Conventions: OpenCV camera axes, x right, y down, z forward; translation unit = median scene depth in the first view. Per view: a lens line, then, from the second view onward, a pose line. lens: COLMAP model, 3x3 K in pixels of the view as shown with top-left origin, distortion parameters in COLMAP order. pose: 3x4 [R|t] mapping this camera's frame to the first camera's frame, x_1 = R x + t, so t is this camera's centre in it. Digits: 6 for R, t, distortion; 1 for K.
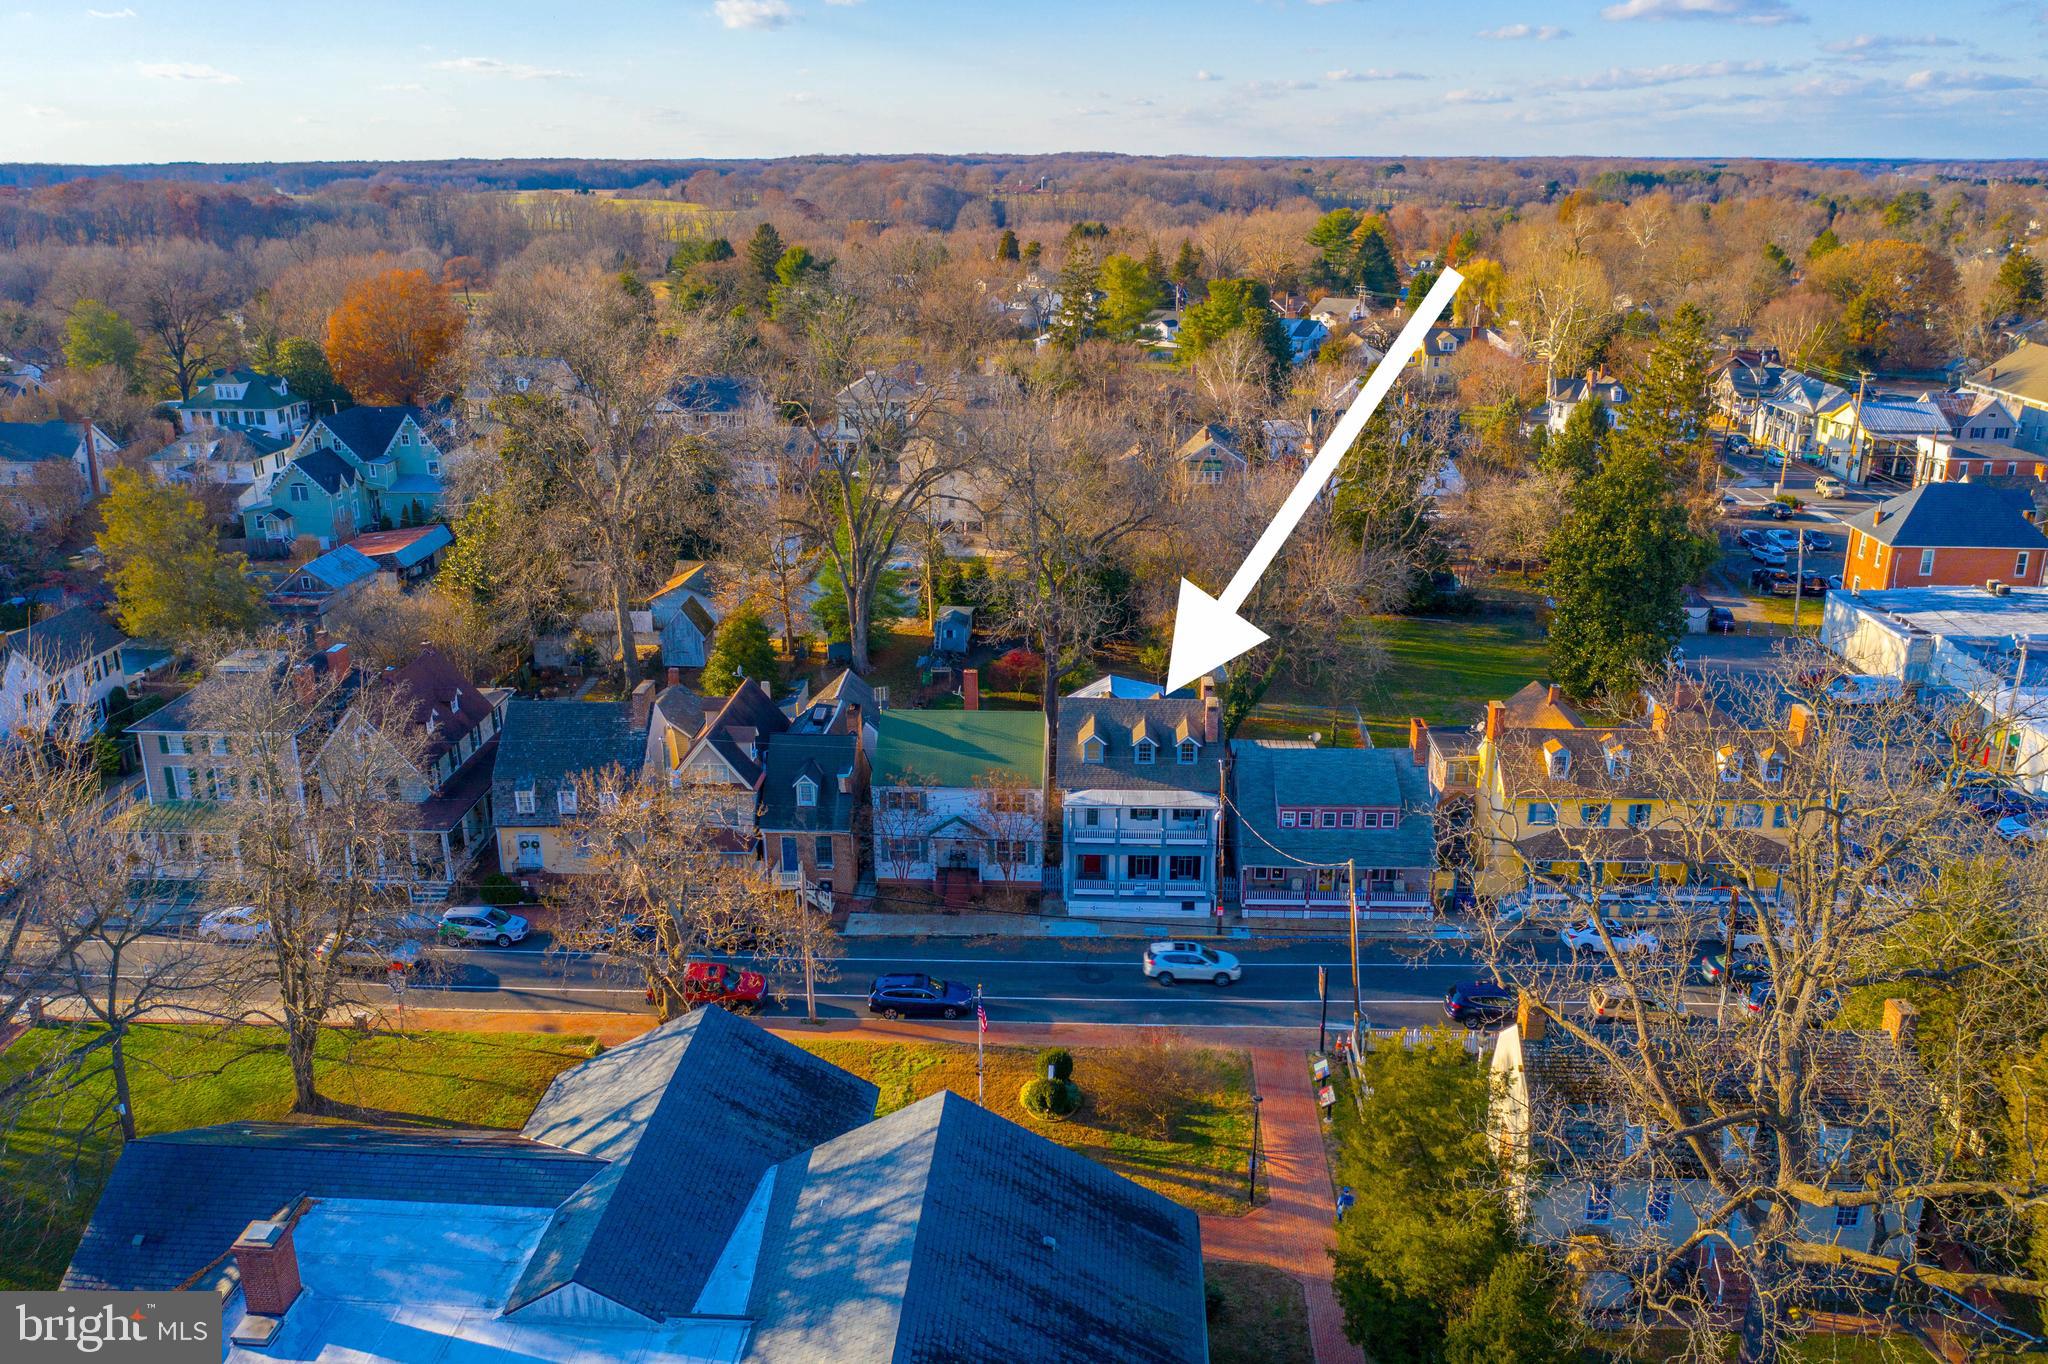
lens RADIAL K [[1598.2, 0, 1026.9], [0, 1598.2, 673.0], [0, 0, 1]] dist [-0.033097, 0.001218]
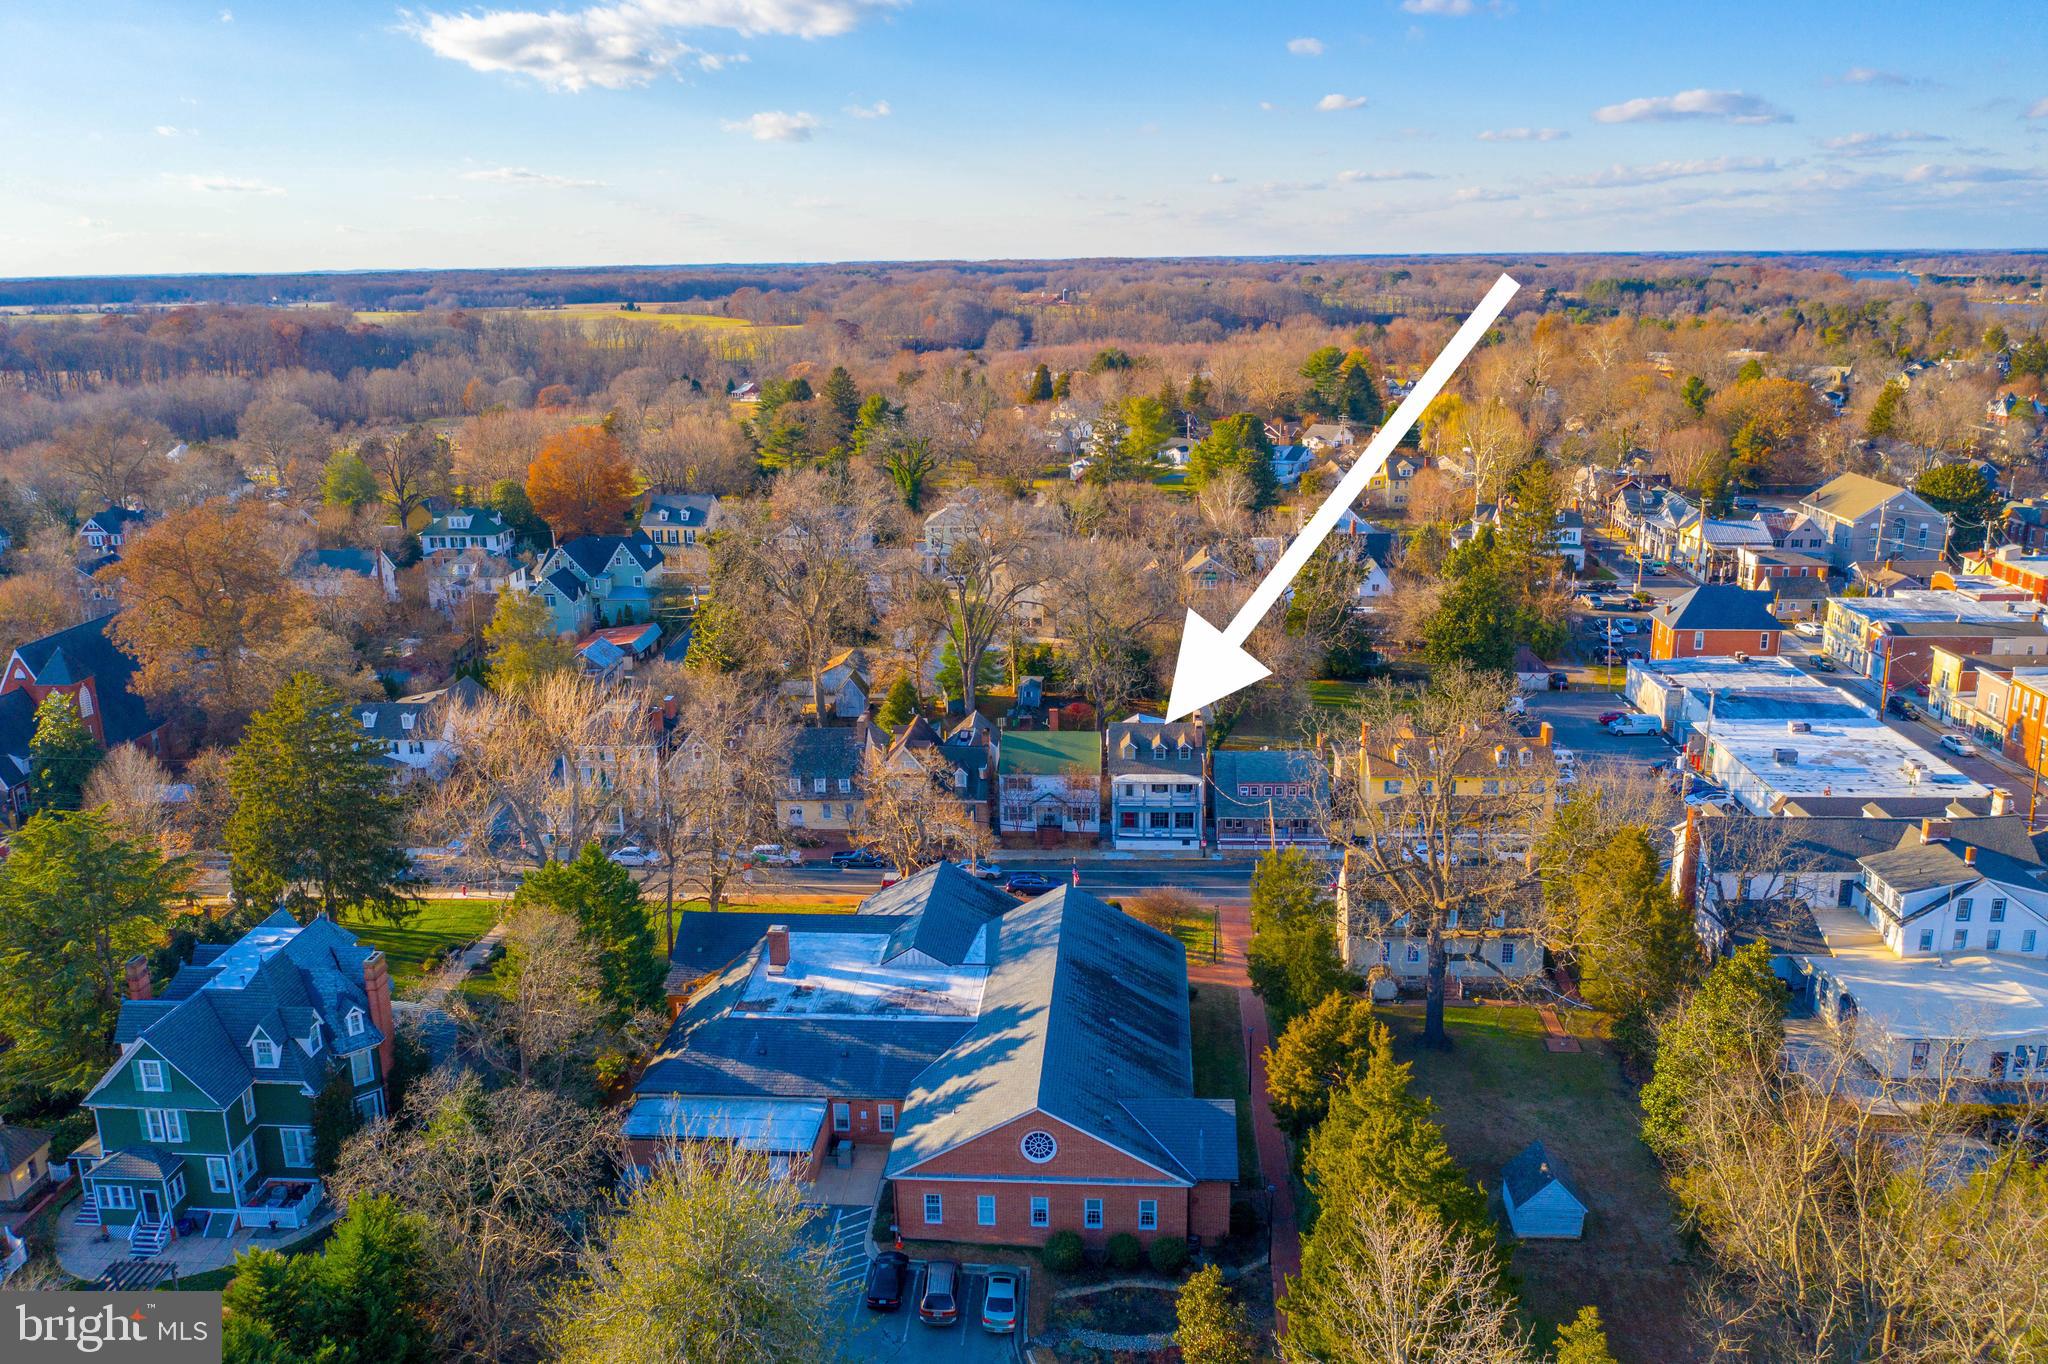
lens RADIAL K [[1598.2, 0, 1026.9], [0, 1598.2, 673.0], [0, 0, 1]] dist [-0.033097, 0.001218]
pose [[0.999879, -0.007581, -0.013569, -0.027663], [0.006777, 0.998273, -0.058356, 0.039203], [0.013988, 0.058257, 0.998204, -0.444023]]
